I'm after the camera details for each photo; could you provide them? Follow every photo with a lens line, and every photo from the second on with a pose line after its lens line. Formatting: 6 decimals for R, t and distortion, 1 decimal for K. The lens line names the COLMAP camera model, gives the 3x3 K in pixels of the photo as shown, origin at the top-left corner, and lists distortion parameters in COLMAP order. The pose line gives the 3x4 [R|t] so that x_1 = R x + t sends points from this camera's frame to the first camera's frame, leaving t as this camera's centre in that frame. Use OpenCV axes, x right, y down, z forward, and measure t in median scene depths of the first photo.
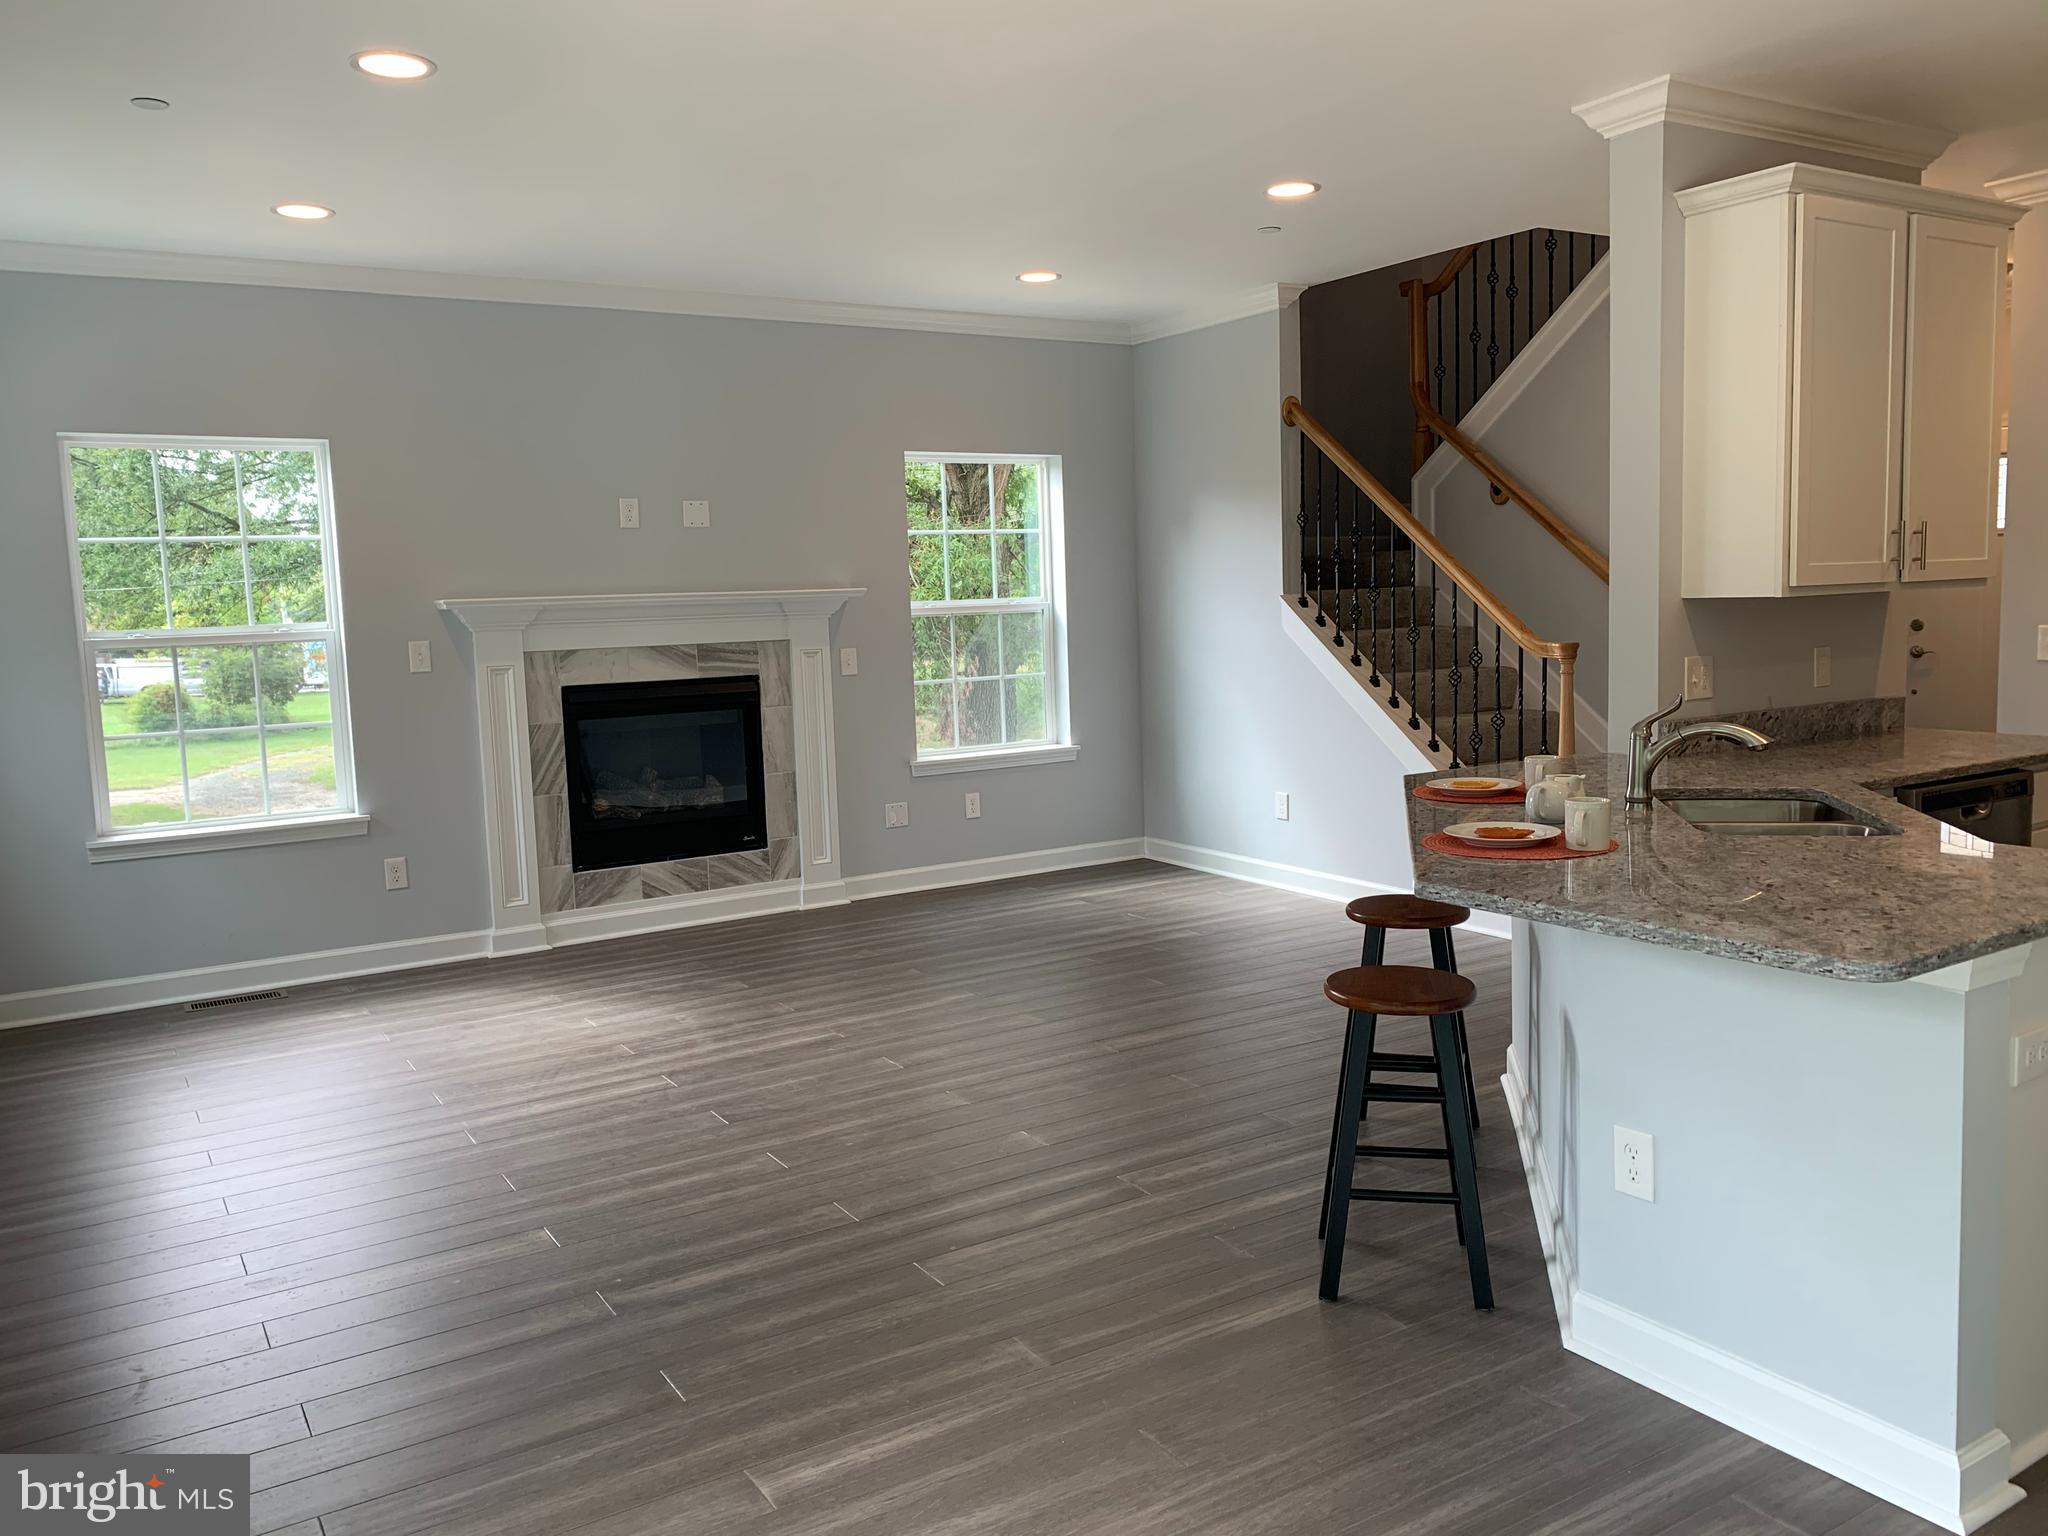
lens RADIAL K [[1584.7, 0, 1029.6], [0, 1584.7, 758.7], [0, 0, 1]] dist [0.014223, -0.008890]
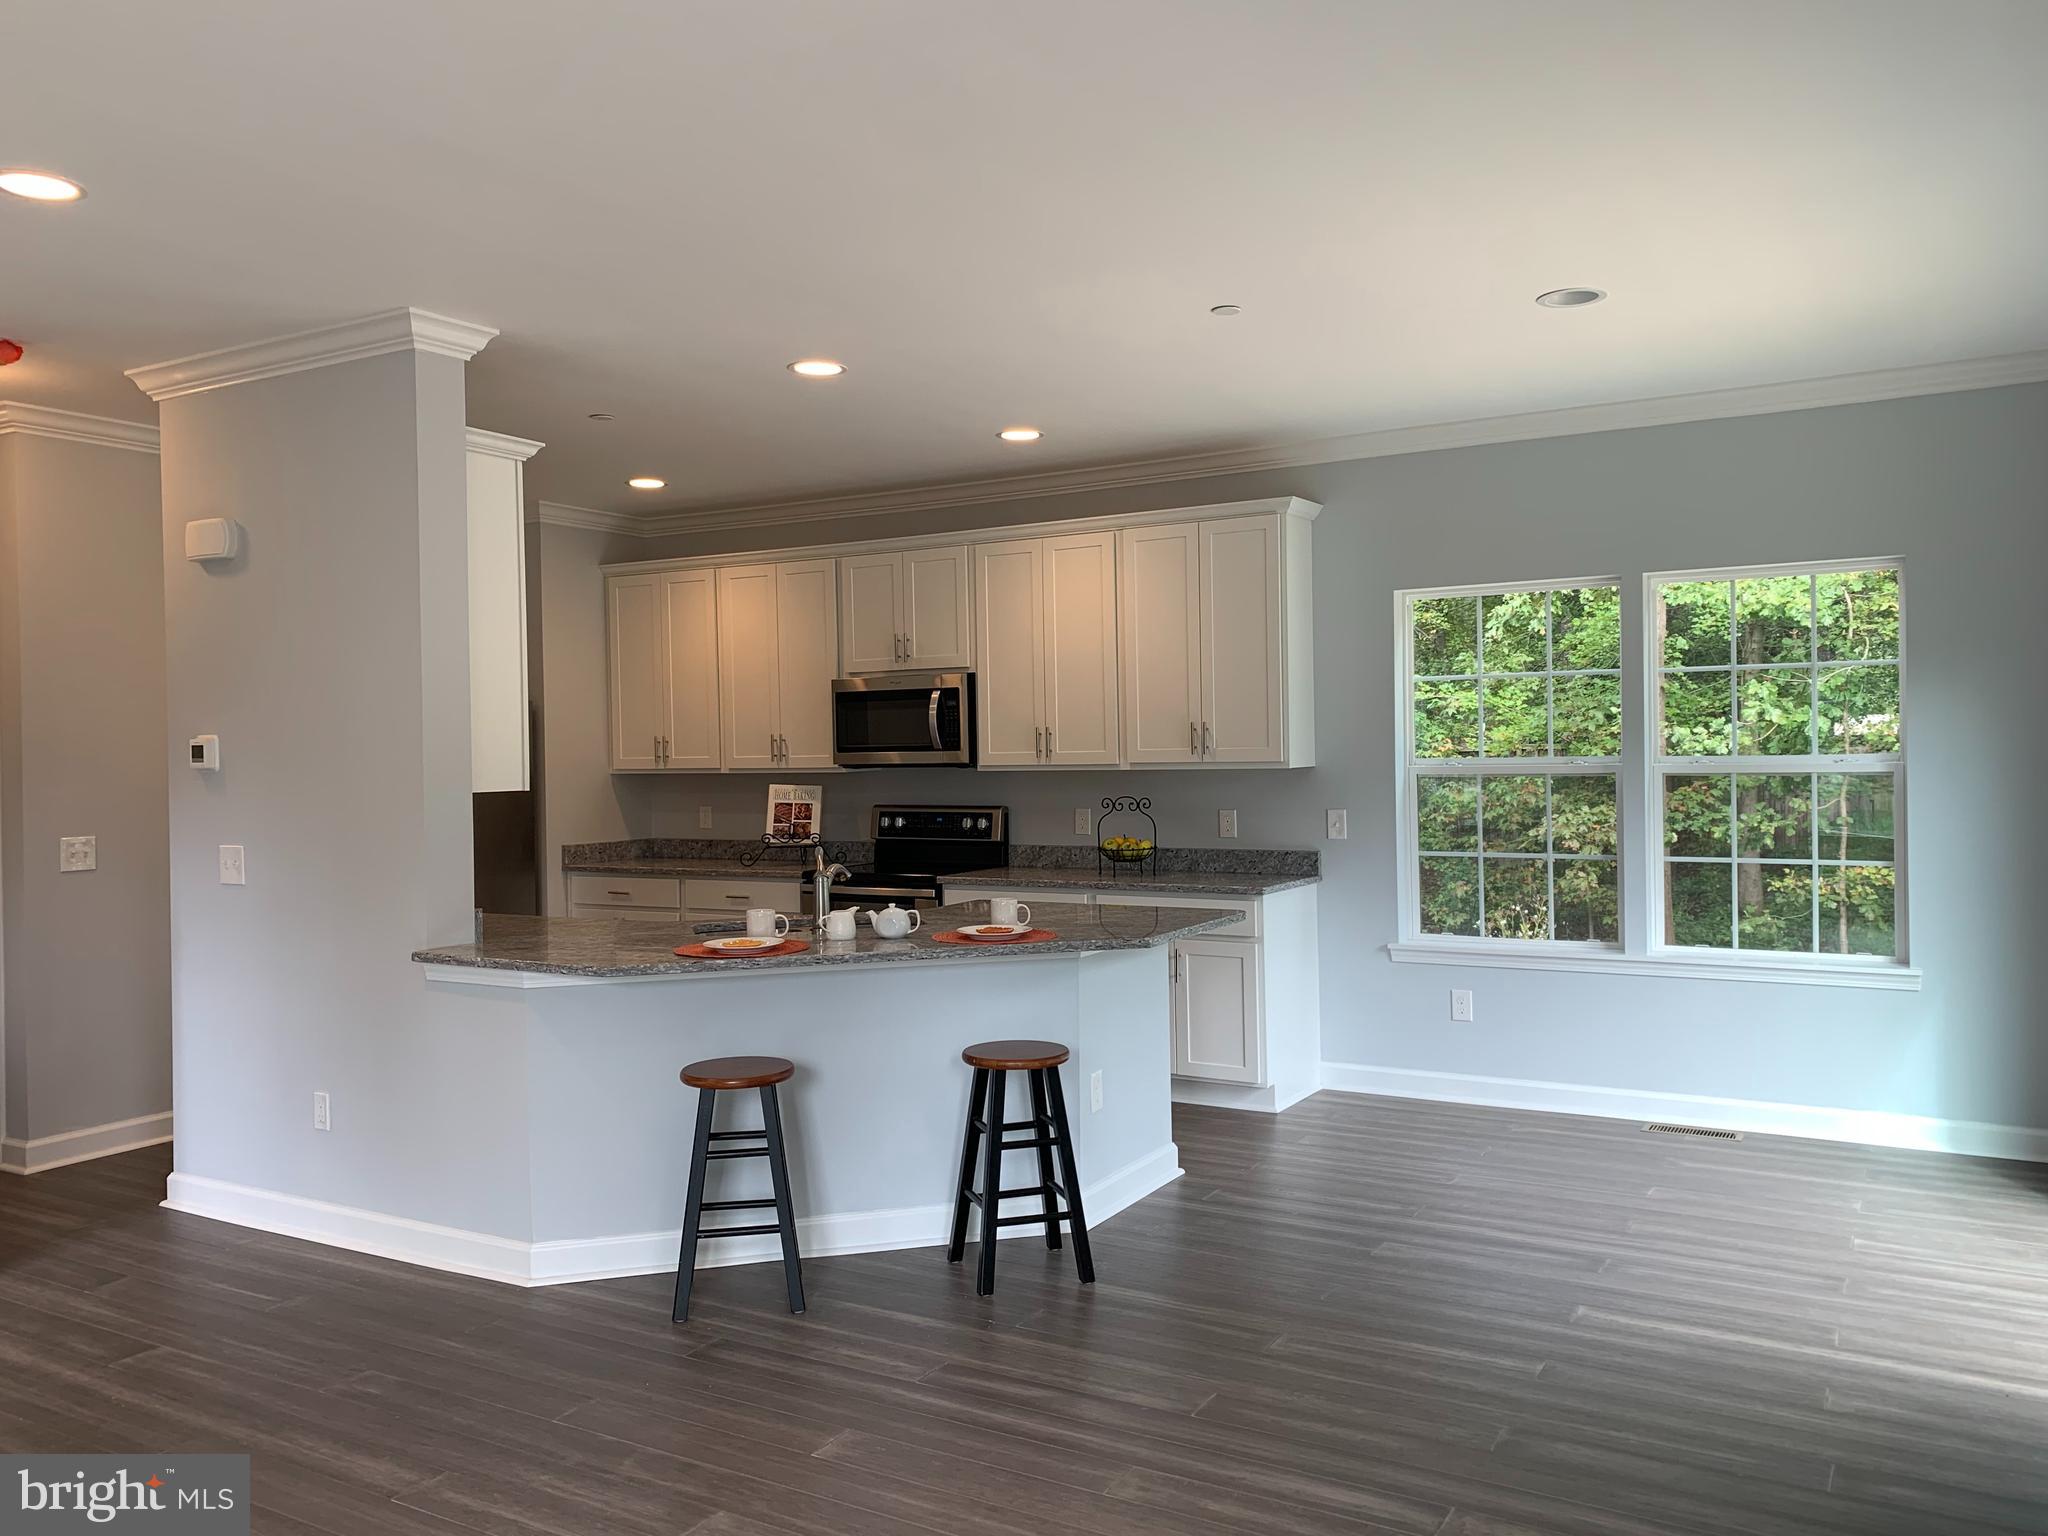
lens RADIAL K [[1584.7, 0, 1029.6], [0, 1584.7, 758.7], [0, 0, 1]] dist [0.014223, -0.008890]
pose [[-0.460324, 0.028515, 0.887293, -0.986040], [0.129852, 0.990897, 0.035523, -0.154290], [-0.878203, 0.131569, -0.459837, 1.582651]]
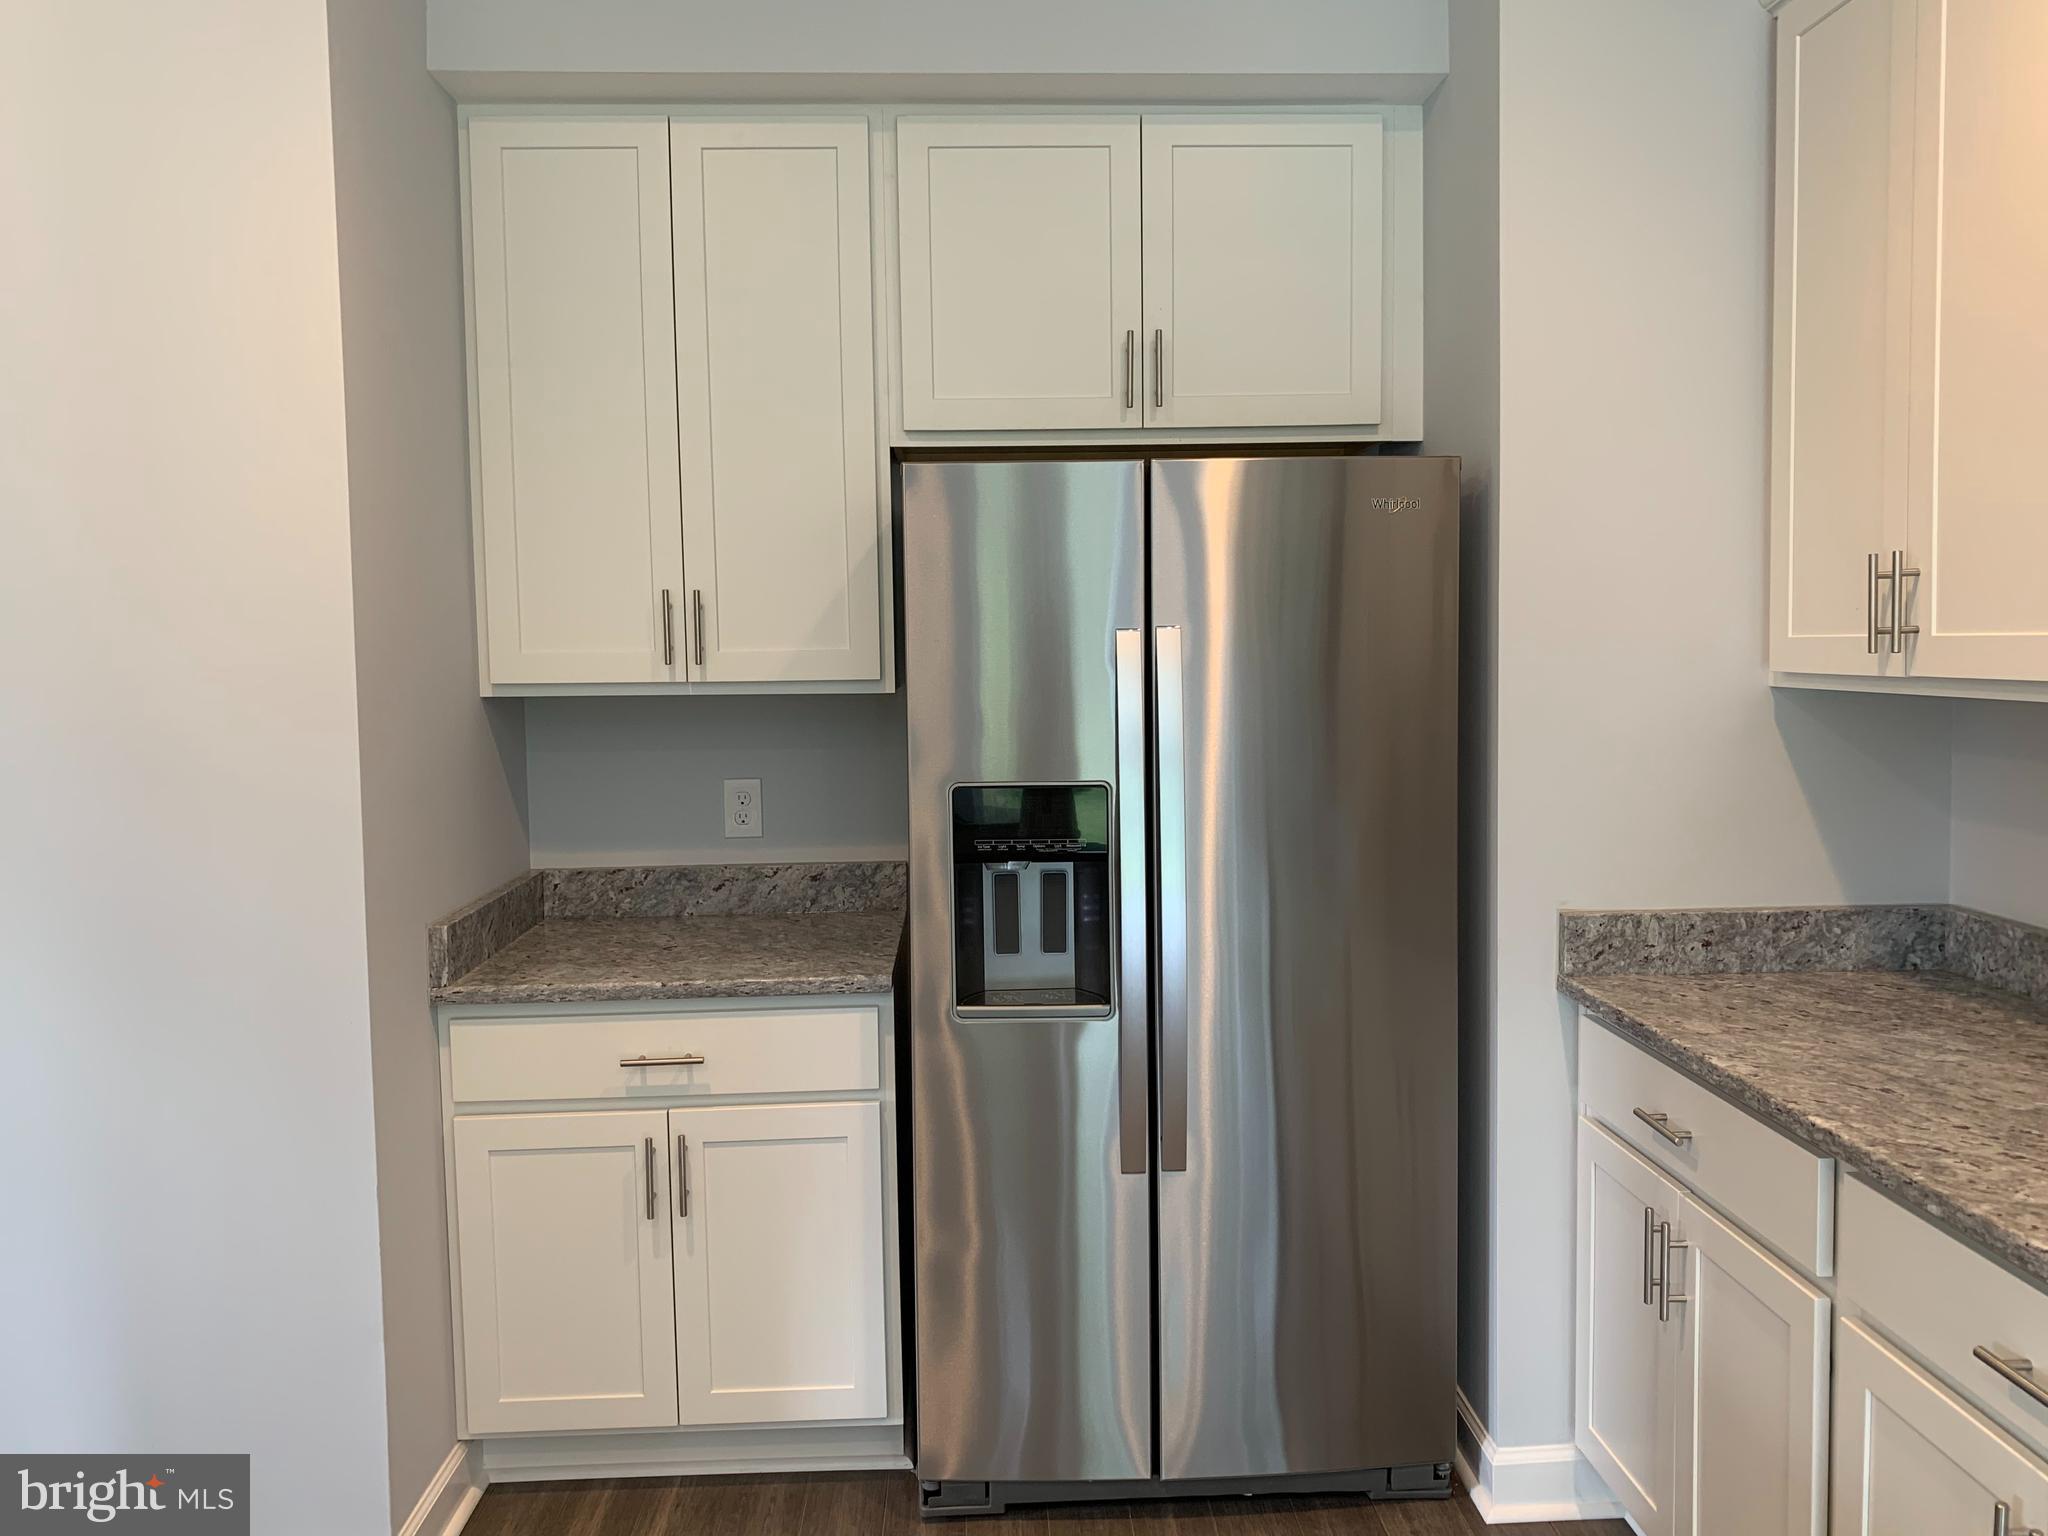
lens RADIAL K [[1615.0, 0, 1024.0], [0, 1615.0, 768.0], [0, 0, 1]] dist [0.003197, 0.000348]
pose [[0.497314, -0.052766, 0.865964, 0.331760], [0.106587, 0.994303, -0.000626, -0.132432], [-0.860998, 0.092612, 0.500105, 1.079161]]
